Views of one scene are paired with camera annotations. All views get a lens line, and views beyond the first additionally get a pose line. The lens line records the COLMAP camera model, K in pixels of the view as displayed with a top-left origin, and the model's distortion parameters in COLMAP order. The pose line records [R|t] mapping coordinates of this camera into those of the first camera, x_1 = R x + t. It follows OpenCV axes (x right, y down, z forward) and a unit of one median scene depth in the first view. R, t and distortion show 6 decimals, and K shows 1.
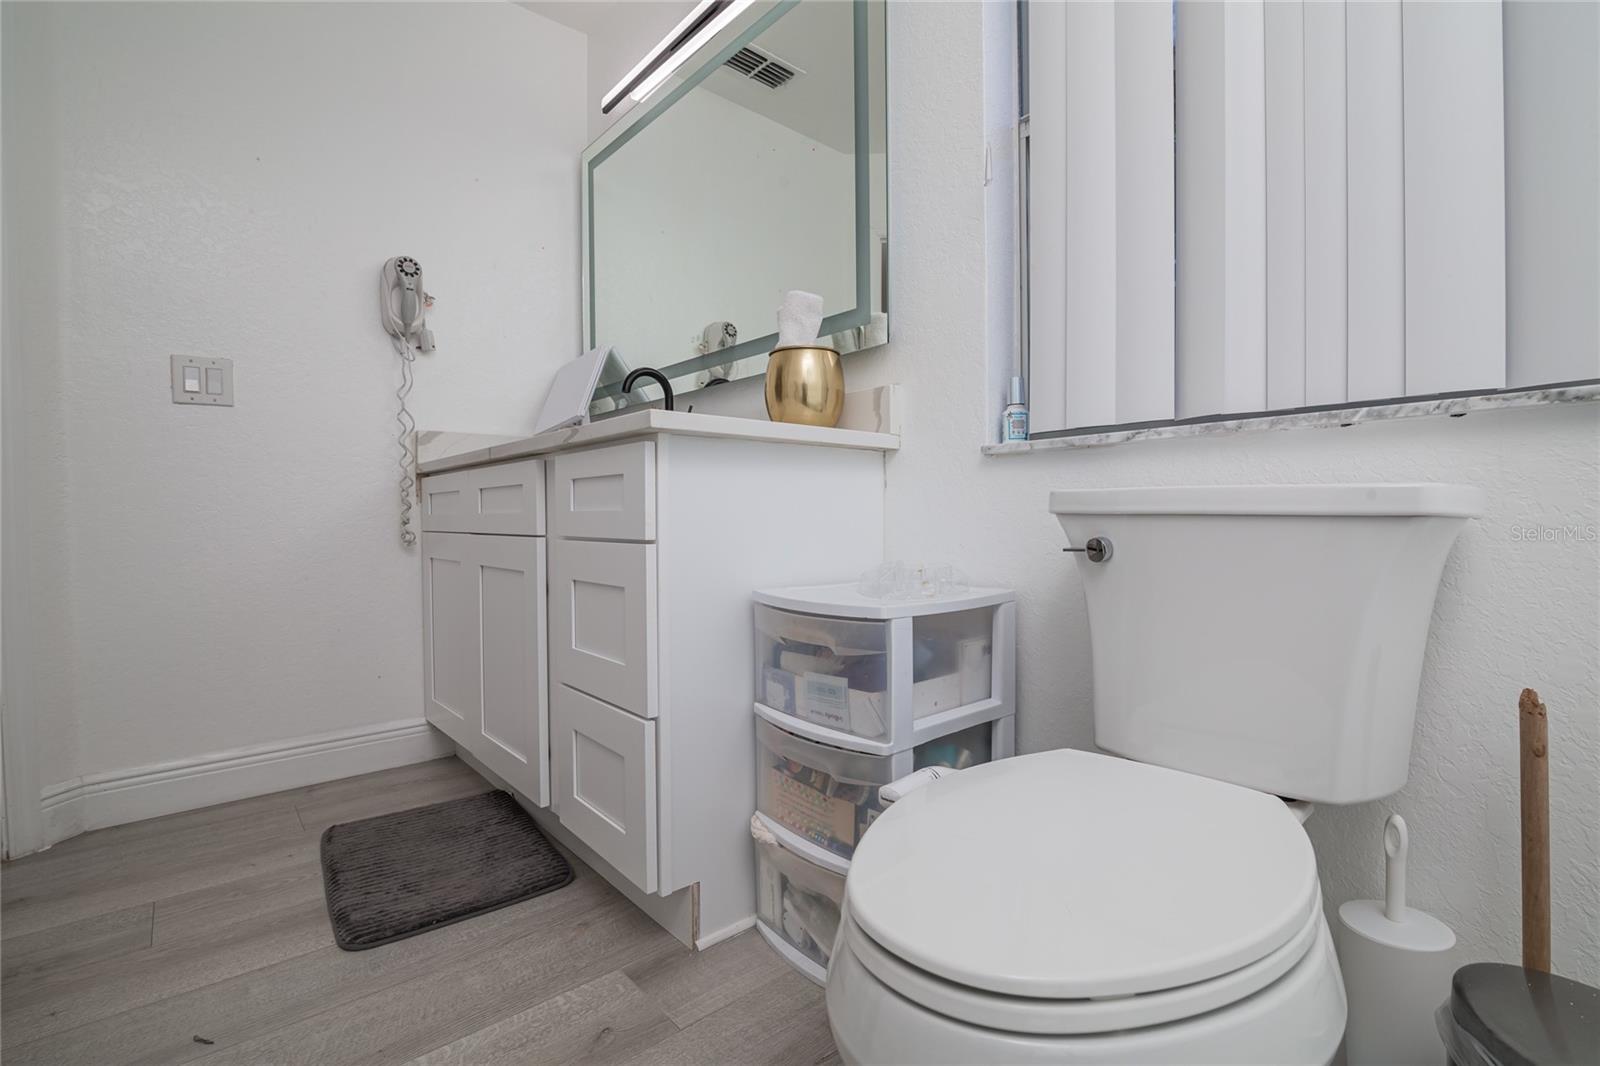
lens RADIAL K [[732.4, 0, 800.0], [0, 732.4, 533.0], [0, 0, 1]] dist [-0.023249, 0.001167]
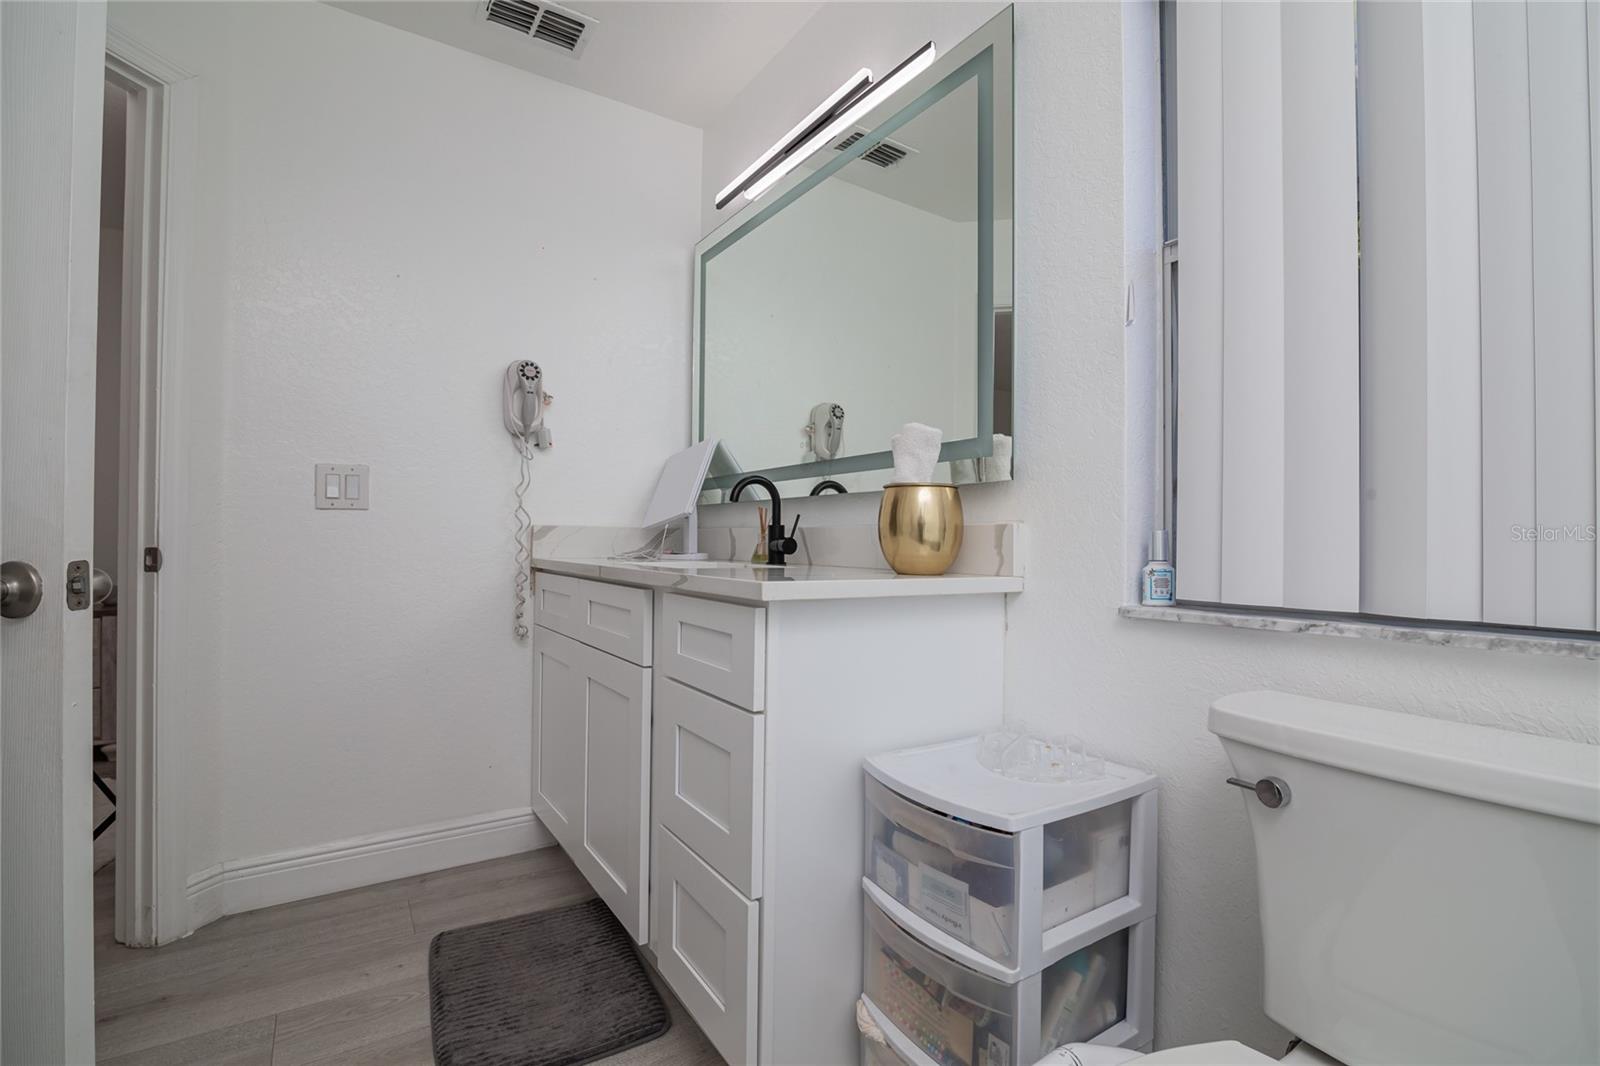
lens RADIAL K [[731.2, 0, 798.4], [0, 731.2, 531.4], [0, 0, 1]] dist [-0.023374, 0.000200]
pose [[0.990783, 0.017058, -0.134383, -0.022882], [-0.021903, 0.999159, -0.034659, -0.151718], [0.133679, 0.037282, 0.990323, 0.043526]]
